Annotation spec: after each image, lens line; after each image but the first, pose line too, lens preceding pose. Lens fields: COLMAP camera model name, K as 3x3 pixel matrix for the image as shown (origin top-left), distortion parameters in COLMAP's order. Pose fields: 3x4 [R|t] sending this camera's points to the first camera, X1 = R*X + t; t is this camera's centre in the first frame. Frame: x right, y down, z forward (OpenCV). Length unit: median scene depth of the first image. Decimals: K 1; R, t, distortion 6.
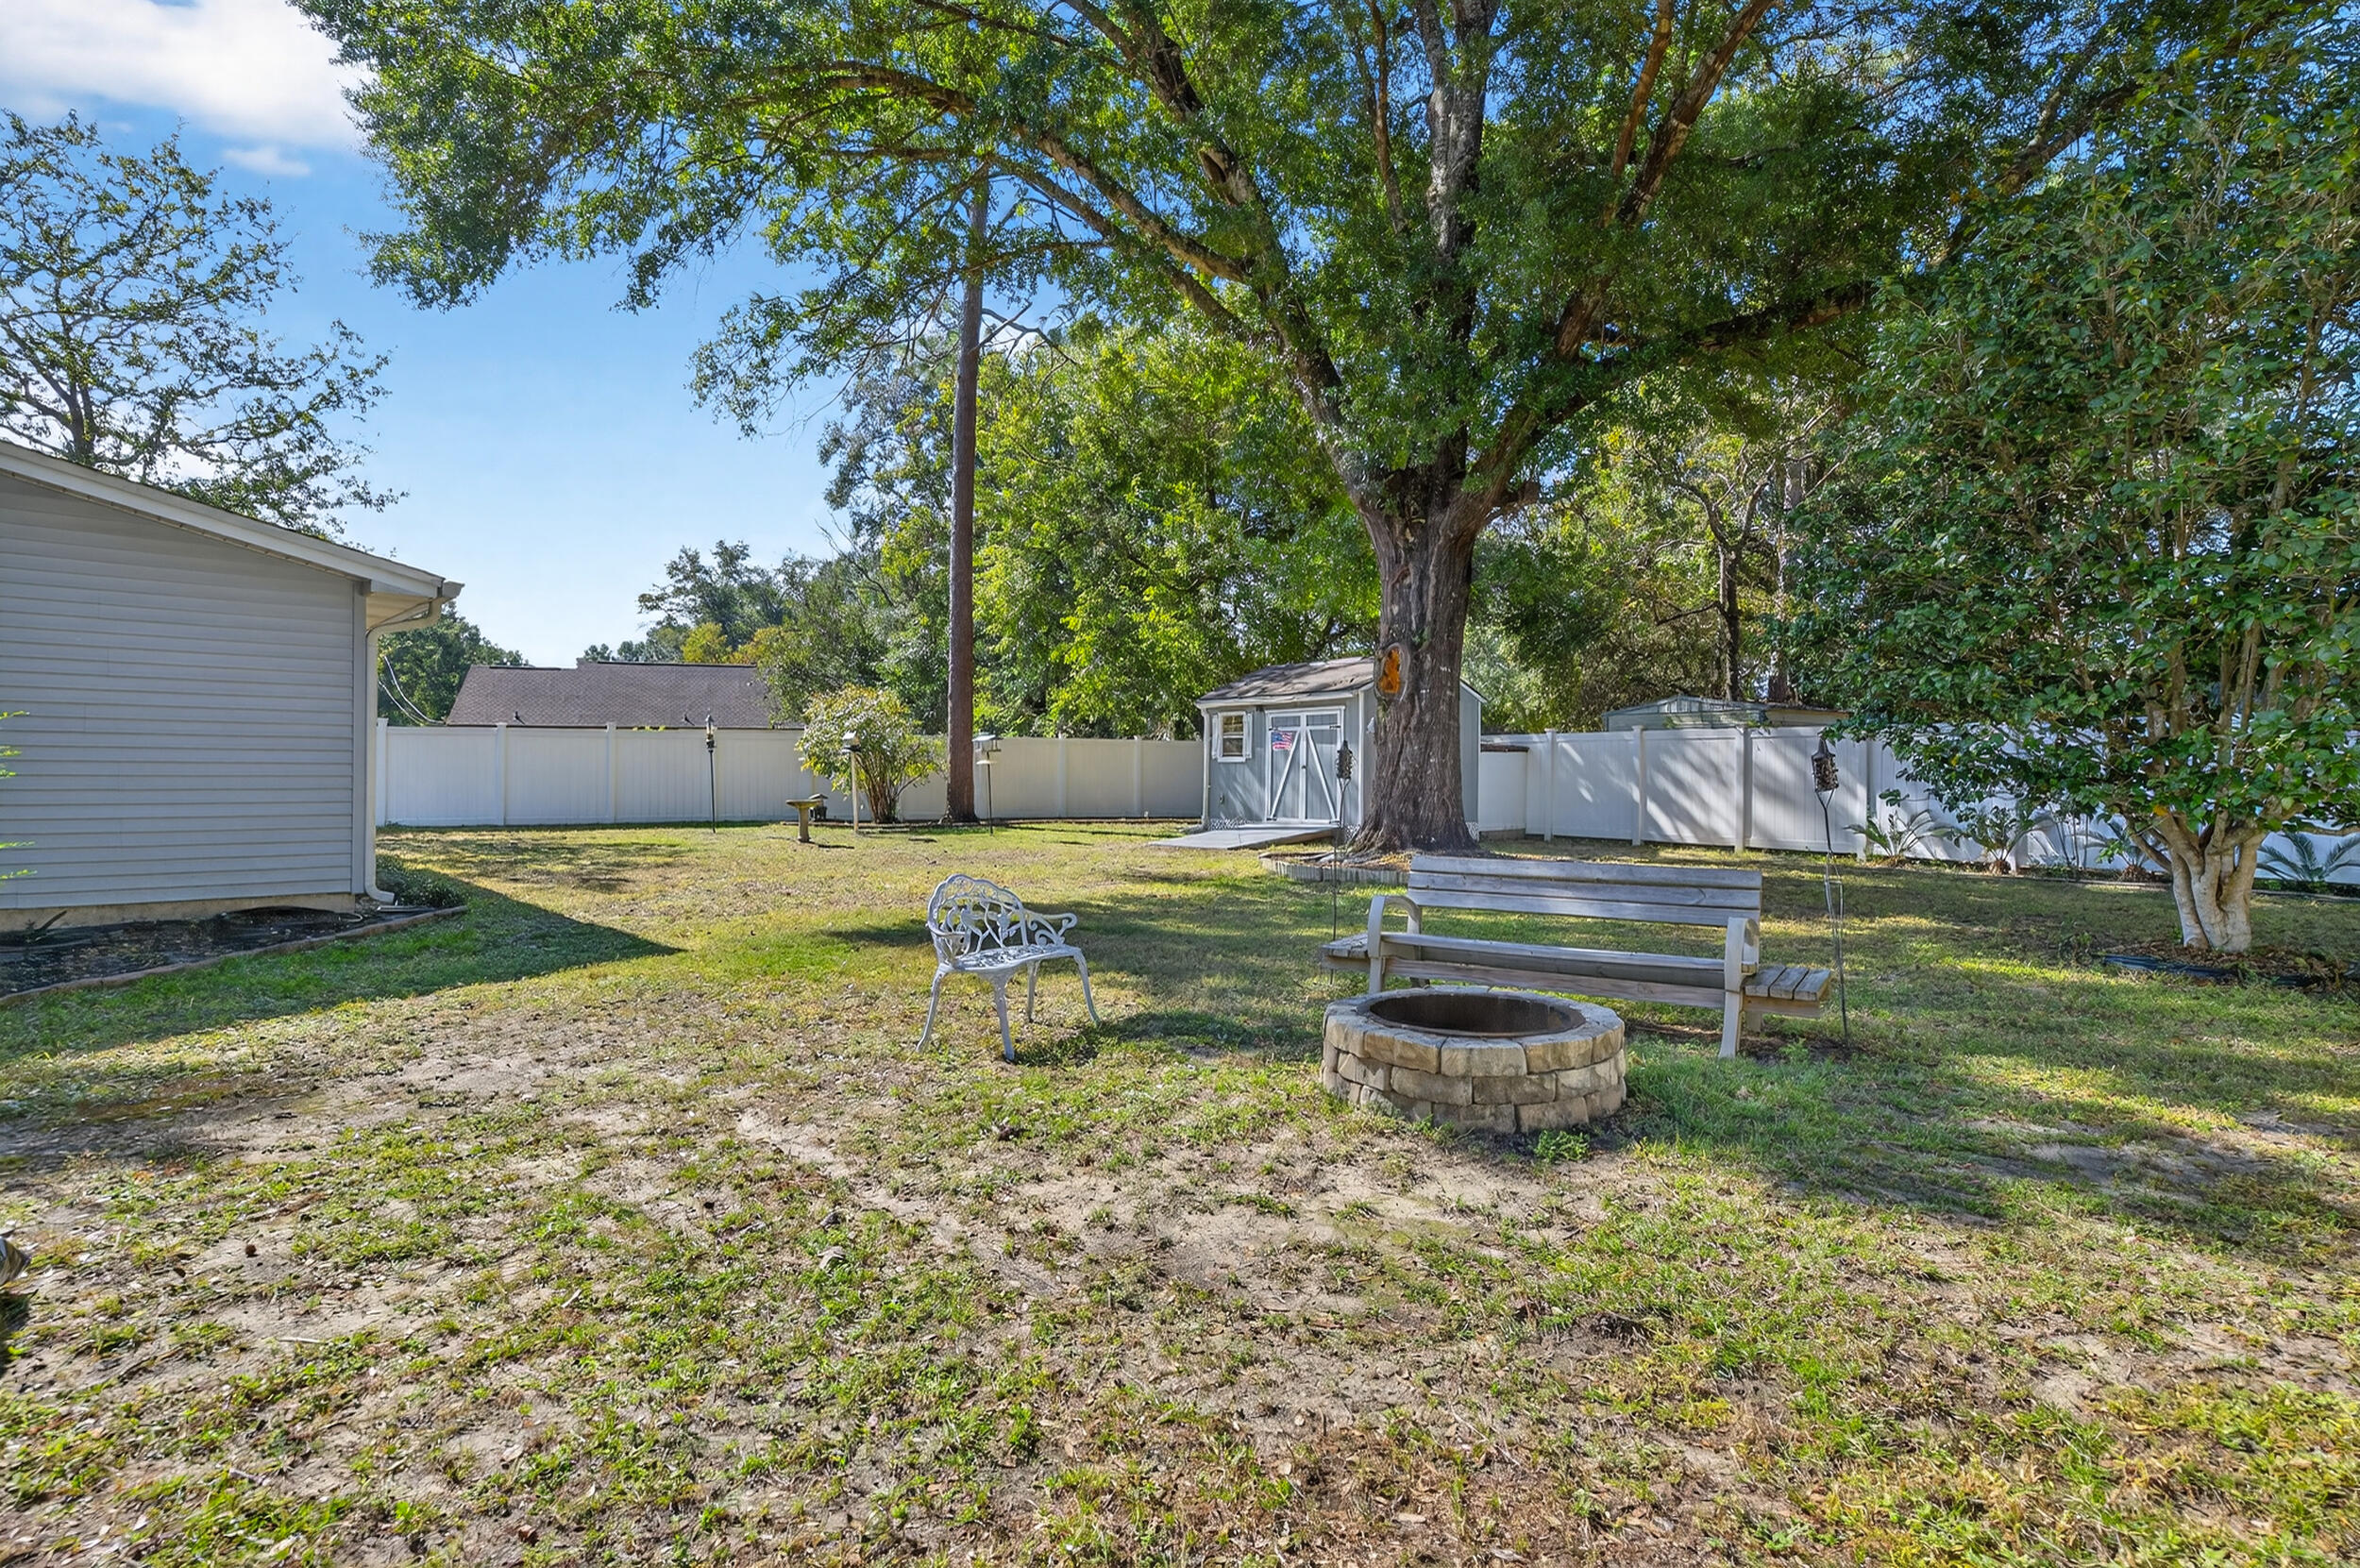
lens RADIAL K [[979.3, 0, 1190.3], [0, 979.3, 774.6], [0, 0, 1]] dist [-0.002034, 0.000046]
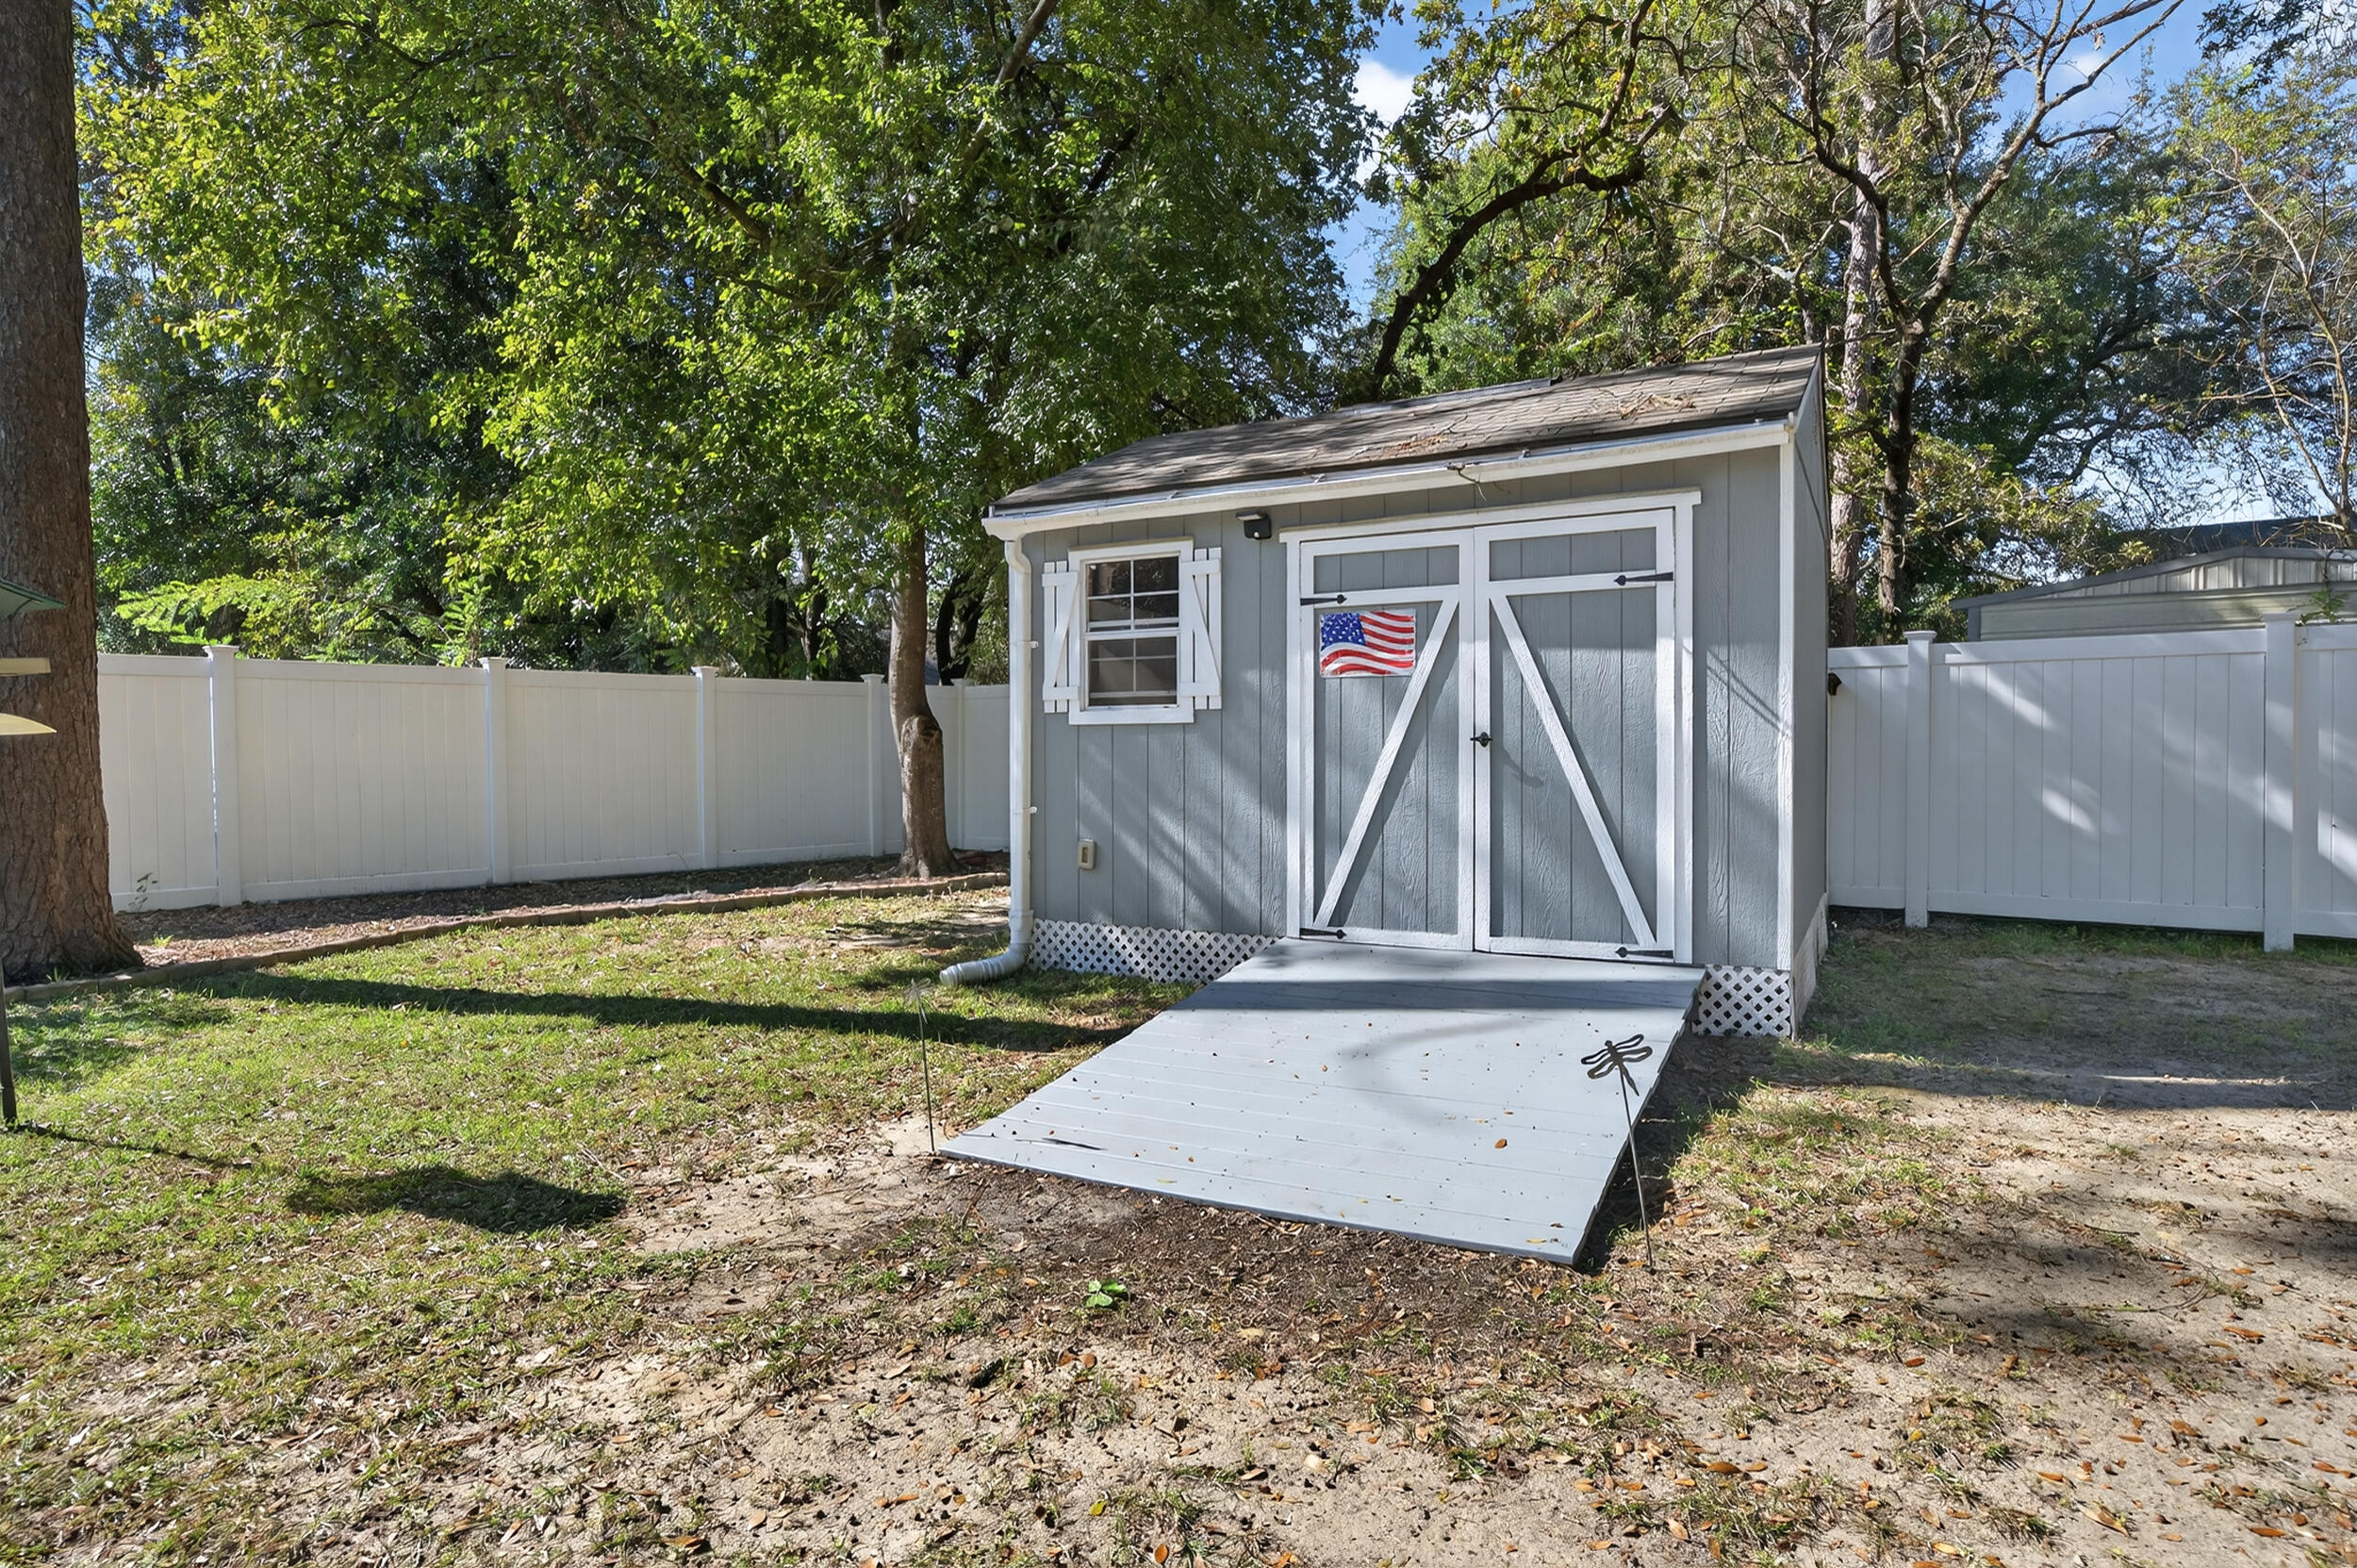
lens RADIAL K [[1284.9, 0, 1177.0], [0, 1284.9, 774.3], [0, 0, 1]] dist [0.000578, 0.000531]
pose [[0.943830, -0.019620, 0.329849, -0.067329], [0.013532, 0.999693, 0.020740, -0.006401], [-0.330155, -0.015112, 0.943806, 0.653961]]
